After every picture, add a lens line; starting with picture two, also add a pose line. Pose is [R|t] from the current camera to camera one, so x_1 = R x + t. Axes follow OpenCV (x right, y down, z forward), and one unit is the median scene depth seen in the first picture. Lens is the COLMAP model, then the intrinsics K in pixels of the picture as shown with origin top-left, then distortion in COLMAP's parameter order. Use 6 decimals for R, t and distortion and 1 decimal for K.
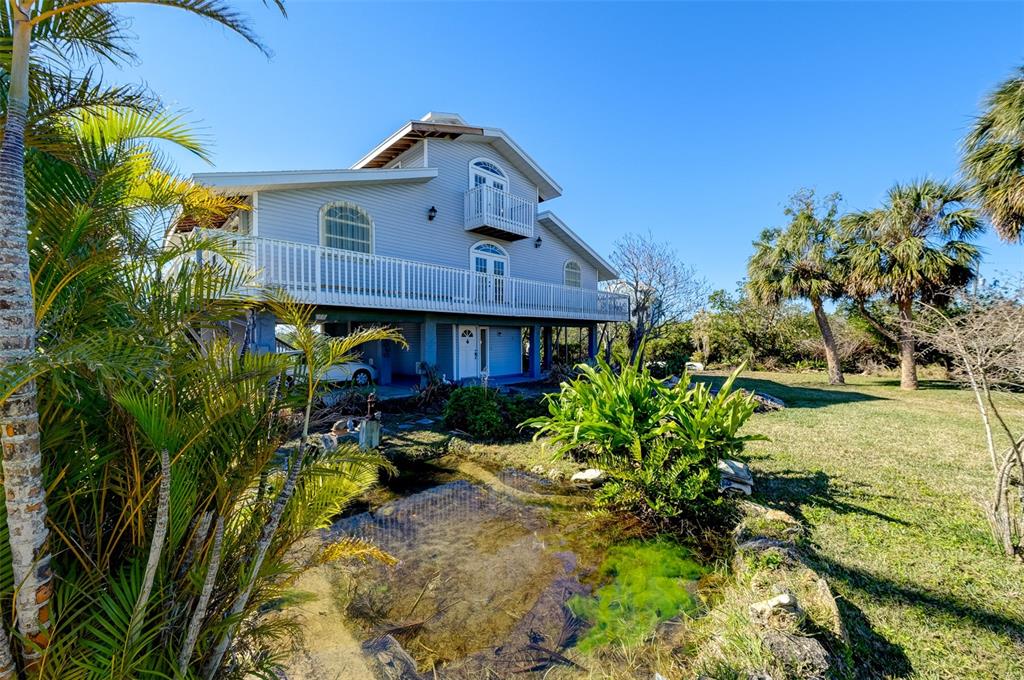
lens RADIAL K [[388.8, 0, 511.9], [0, 388.8, 342.8], [0, 0, 1]] dist [-0.000796, -0.000237]
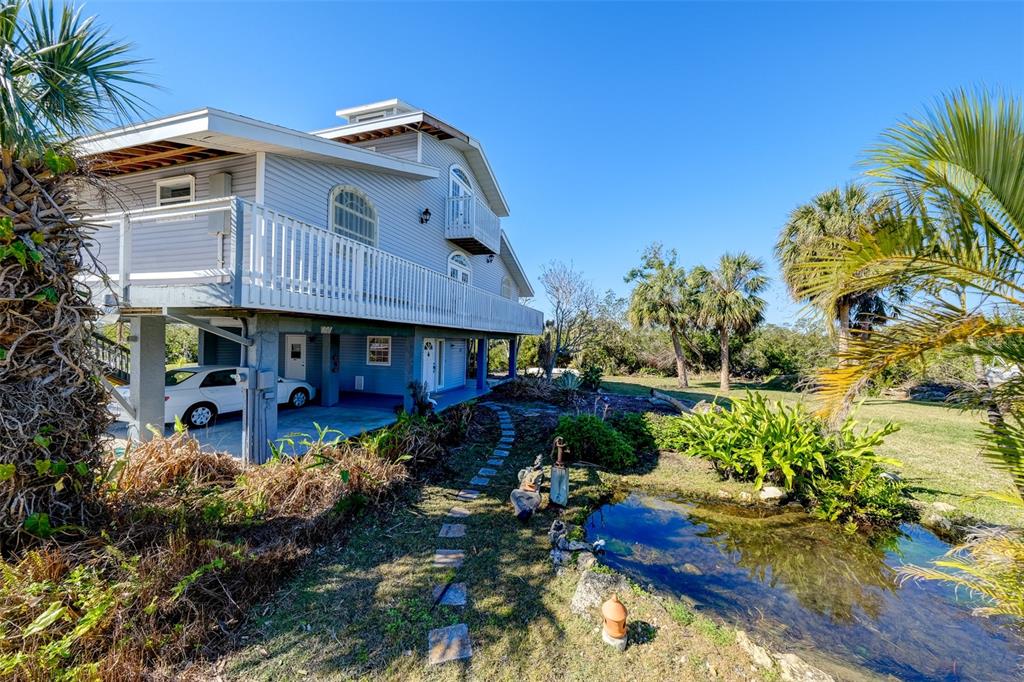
lens RADIAL K [[364.0, 0, 510.9], [0, 364.0, 344.8], [0, 0, 1]] dist [0.000381, -0.000272]
pose [[0.884246, 0.021733, 0.466515, -0.379981], [-0.025668, 0.999668, 0.002083, -0.036320], [-0.466315, -0.013816, 0.884511, 0.138124]]
